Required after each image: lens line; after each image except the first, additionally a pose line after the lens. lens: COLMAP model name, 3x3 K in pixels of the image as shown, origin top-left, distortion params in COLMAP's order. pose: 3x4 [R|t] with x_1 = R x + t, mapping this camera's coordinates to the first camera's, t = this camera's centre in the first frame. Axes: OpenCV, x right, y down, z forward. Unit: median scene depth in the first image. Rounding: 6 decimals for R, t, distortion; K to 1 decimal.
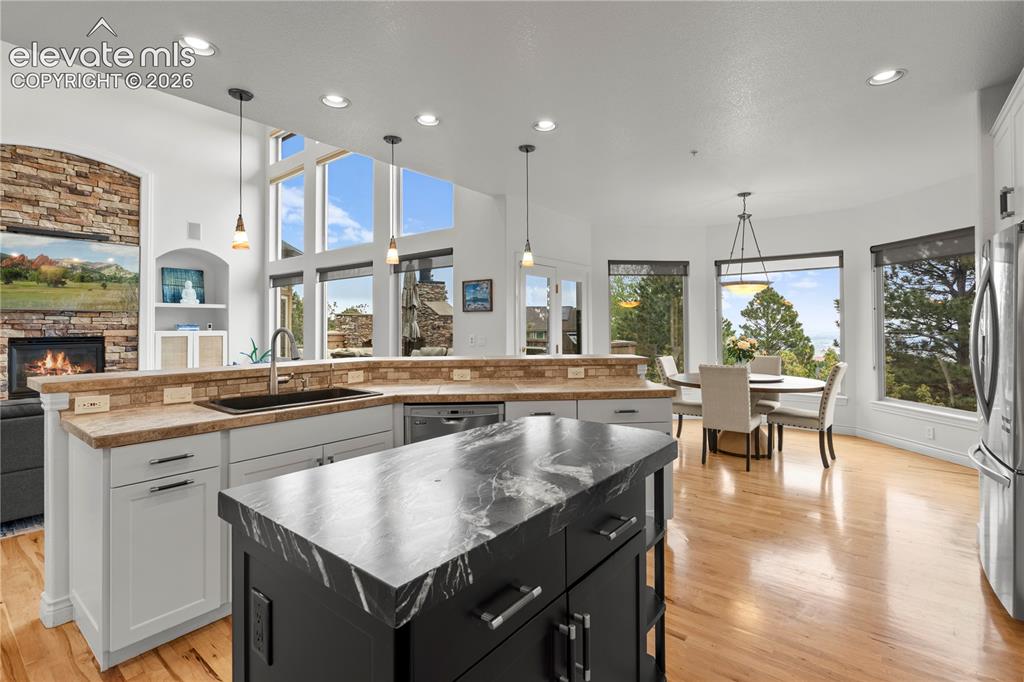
lens RADIAL K [[474.4, 0, 512.3], [0, 474.4, 323.9], [0, 0, 1]] dist [-0.007858, -0.000371]
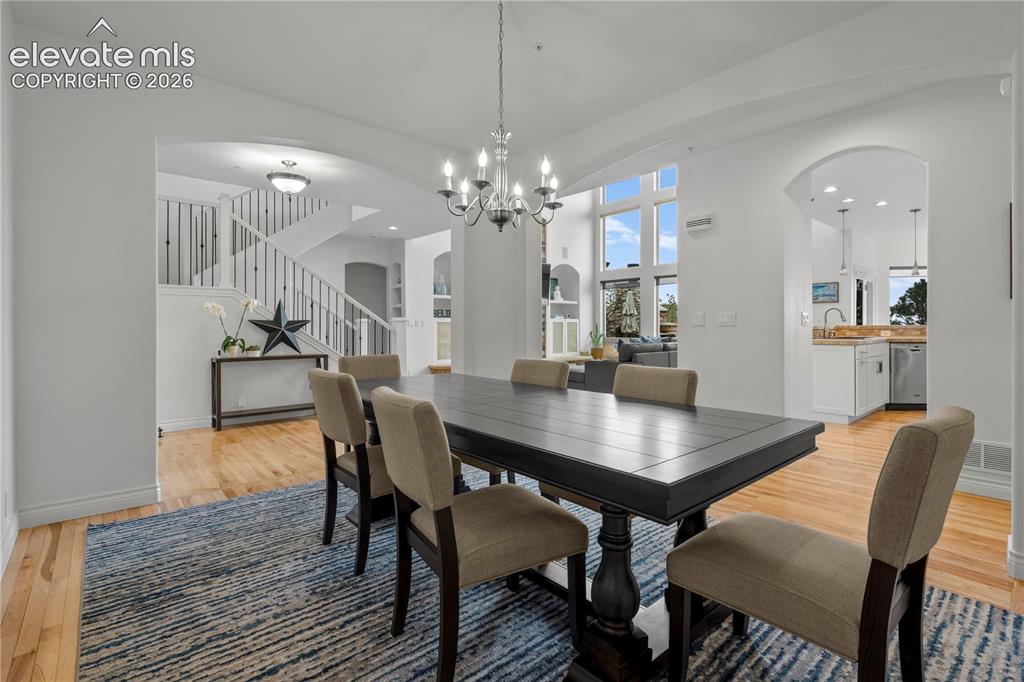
lens RADIAL K [[474.4, 0, 513.4], [0, 474.4, 321.3], [0, 0, 1]] dist [-0.007858, -0.000371]
pose [[0.982548, -0.002541, -0.185994, -0.644267], [0.001806, 0.999990, -0.004120, 0.033223], [0.186003, 0.003712, 0.982542, -0.602795]]
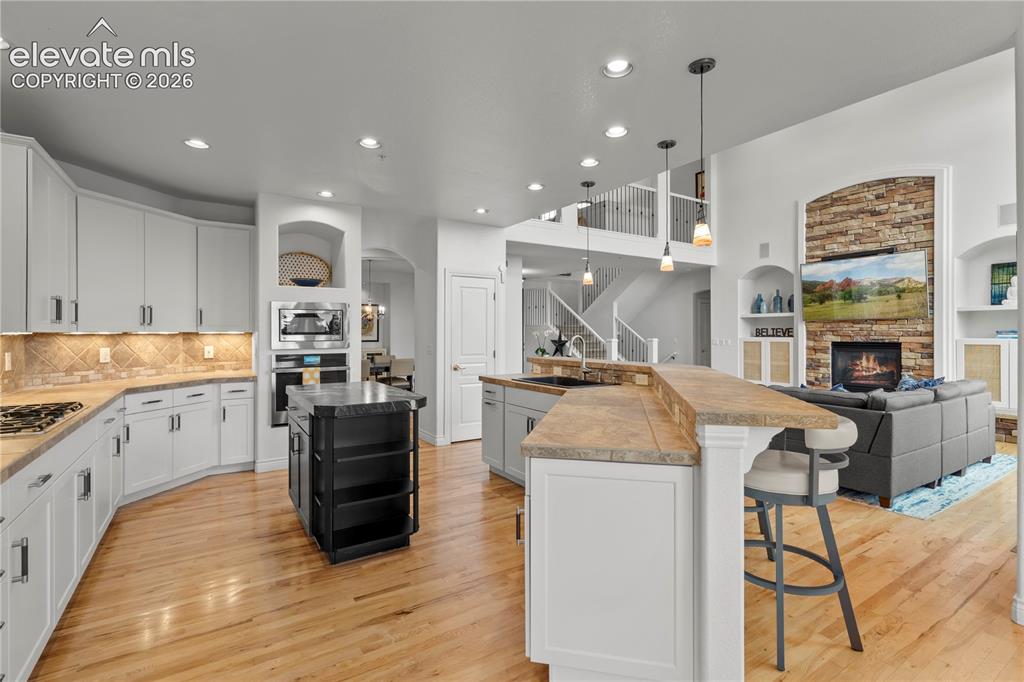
lens RADIAL K [[474.4, 0, 514.9], [0, 474.4, 332.7], [0, 0, 1]] dist [-0.007858, -0.000371]
pose [[-0.323983, 0.002006, -0.946061, 0.411951], [0.005363, 0.999986, 0.000284, -0.000144], [0.946048, -0.004981, -0.323989, 0.540217]]
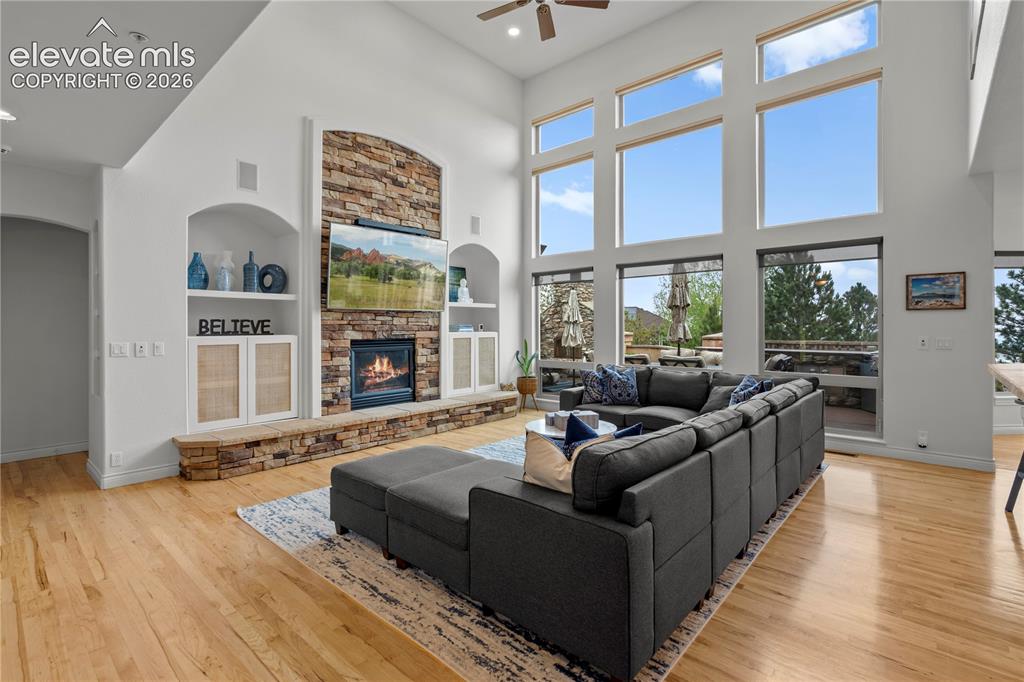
lens RADIAL K [[474.4, 0, 509.2], [0, 474.4, 325.8], [0, 0, 1]] dist [-0.007858, -0.000371]
pose [[0.997777, -0.000927, -0.066628, -0.631516], [0.001092, 0.999996, 0.002434, -0.000003], [0.066625, -0.002501, 0.997775, 0.076667]]
